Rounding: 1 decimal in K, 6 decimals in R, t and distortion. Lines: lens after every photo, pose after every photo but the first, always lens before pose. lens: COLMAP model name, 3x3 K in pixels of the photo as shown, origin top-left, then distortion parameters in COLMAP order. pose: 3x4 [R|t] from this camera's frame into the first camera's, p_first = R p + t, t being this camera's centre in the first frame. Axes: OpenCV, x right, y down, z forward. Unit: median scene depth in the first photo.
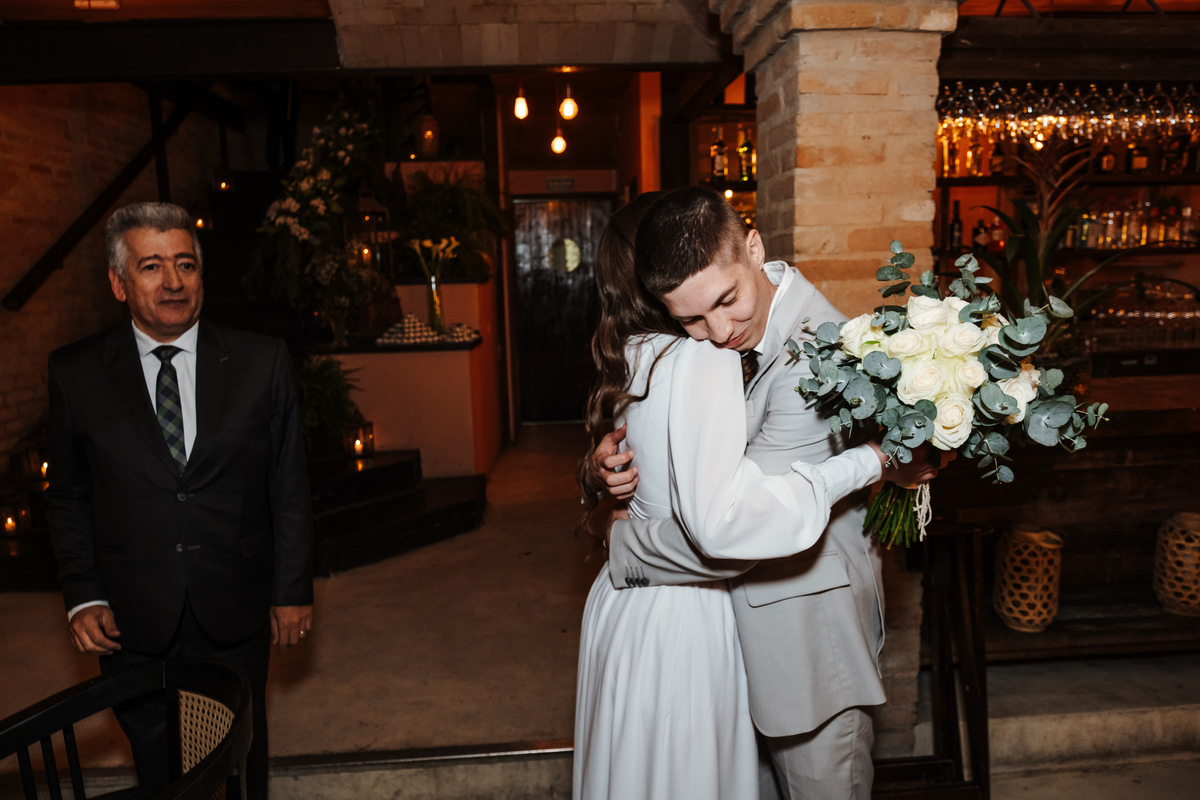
lens RADIAL K [[831.7, 0, 585.5], [0, 831.7, 396.1], [0, 0, 1]] dist [-0.007541, -0.008385]
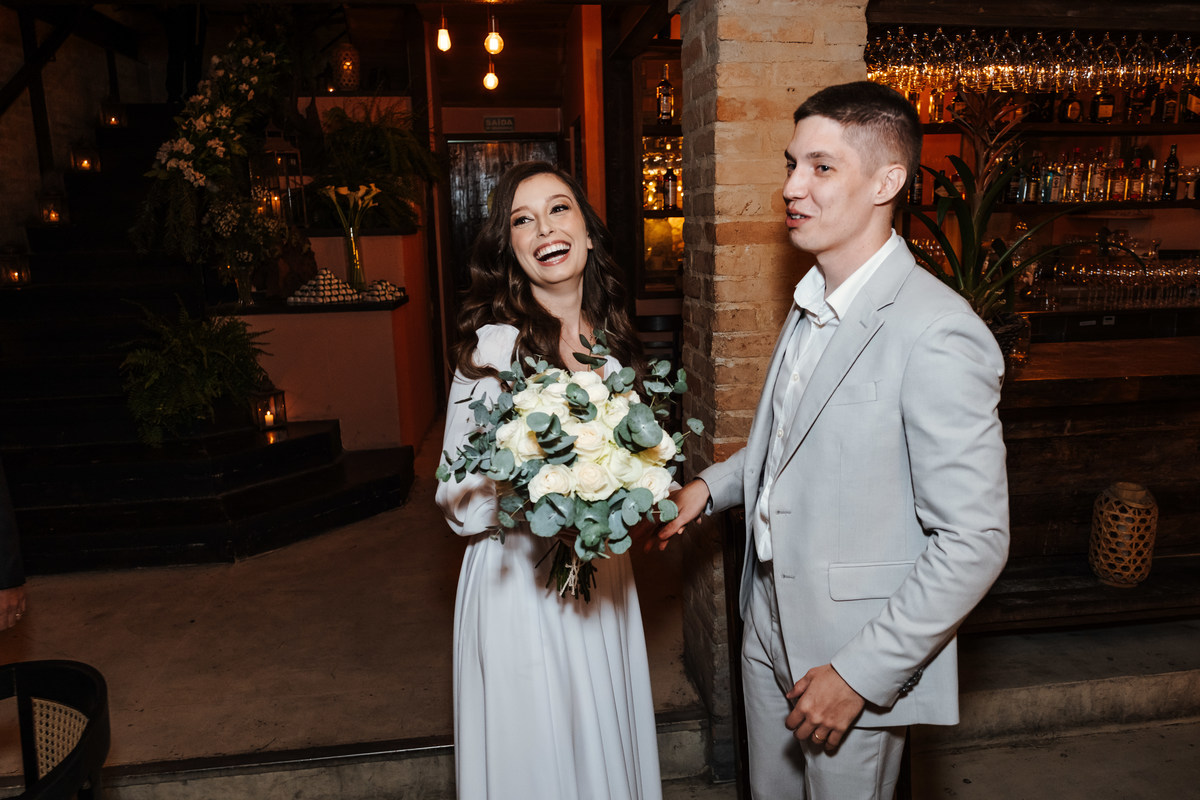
lens RADIAL K [[905.5, 0, 612.1], [0, 905.5, 401.5], [0, 0, 1]] dist [-0.003567, -0.016269]
pose [[0.997367, -0.008333, 0.072033, 0.029208], [0.004447, 0.998534, 0.053937, -0.008326], [-0.072377, -0.053474, 0.995943, -0.006948]]
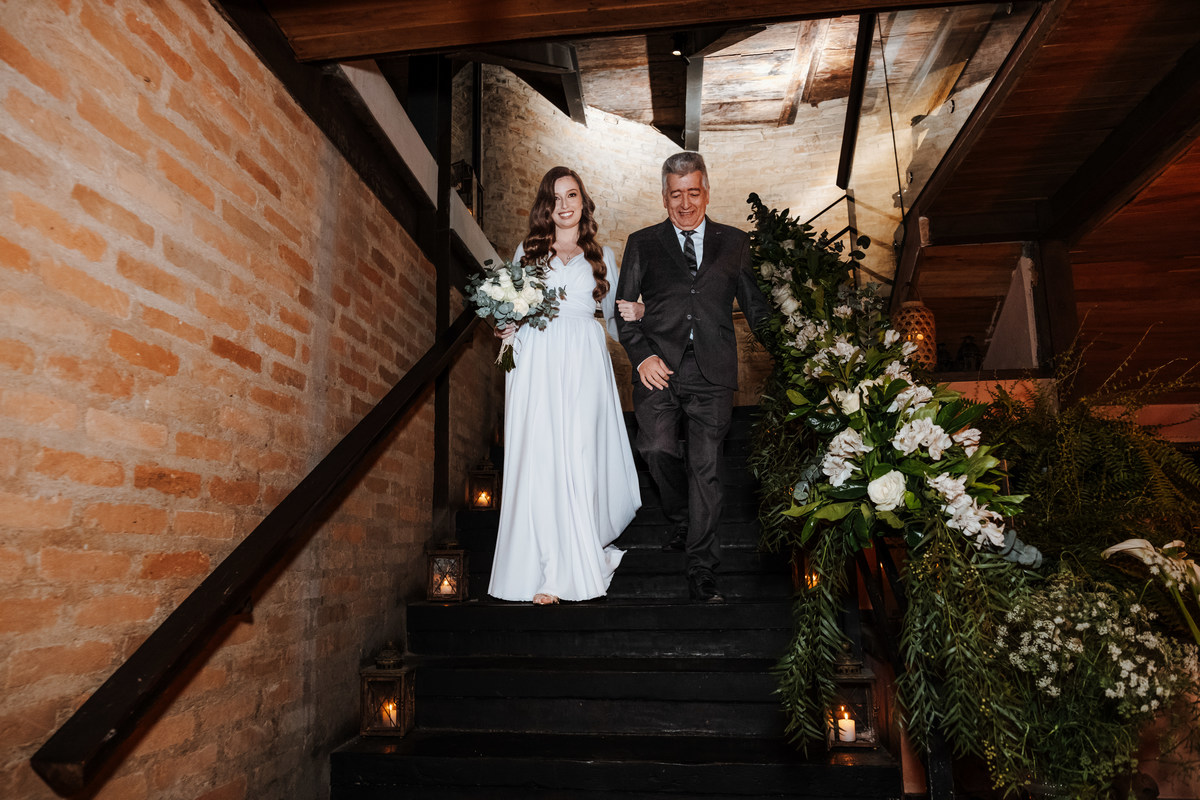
lens RADIAL K [[831.7, 0, 597.8], [0, 831.7, 408.0], [0, 0, 1]] dist [-0.007541, -0.008385]
pose [[0.987939, -0.017311, -0.153875, -0.428766], [-0.031912, 0.949637, -0.311722, -0.132390], [0.151522, 0.312873, 0.937631, 0.661983]]
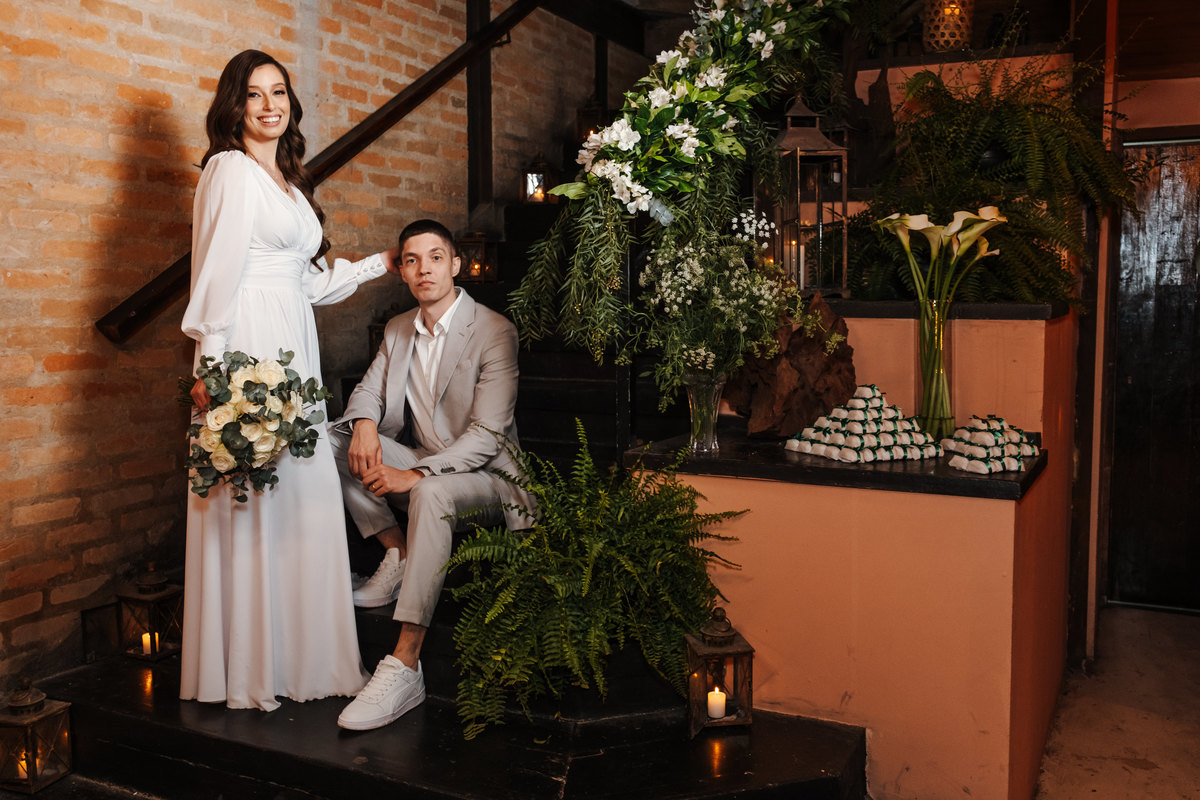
lens RADIAL K [[1099.8, 0, 577.1], [0, 1099.8, 363.6], [0, 0, 1]] dist [-0.005632, 0.000000]
pose [[0.875471, 0.062193, -0.479253, -0.081237], [-0.095234, 0.994441, -0.044919, -0.077869], [0.473795, 0.084966, 0.876527, 0.476086]]
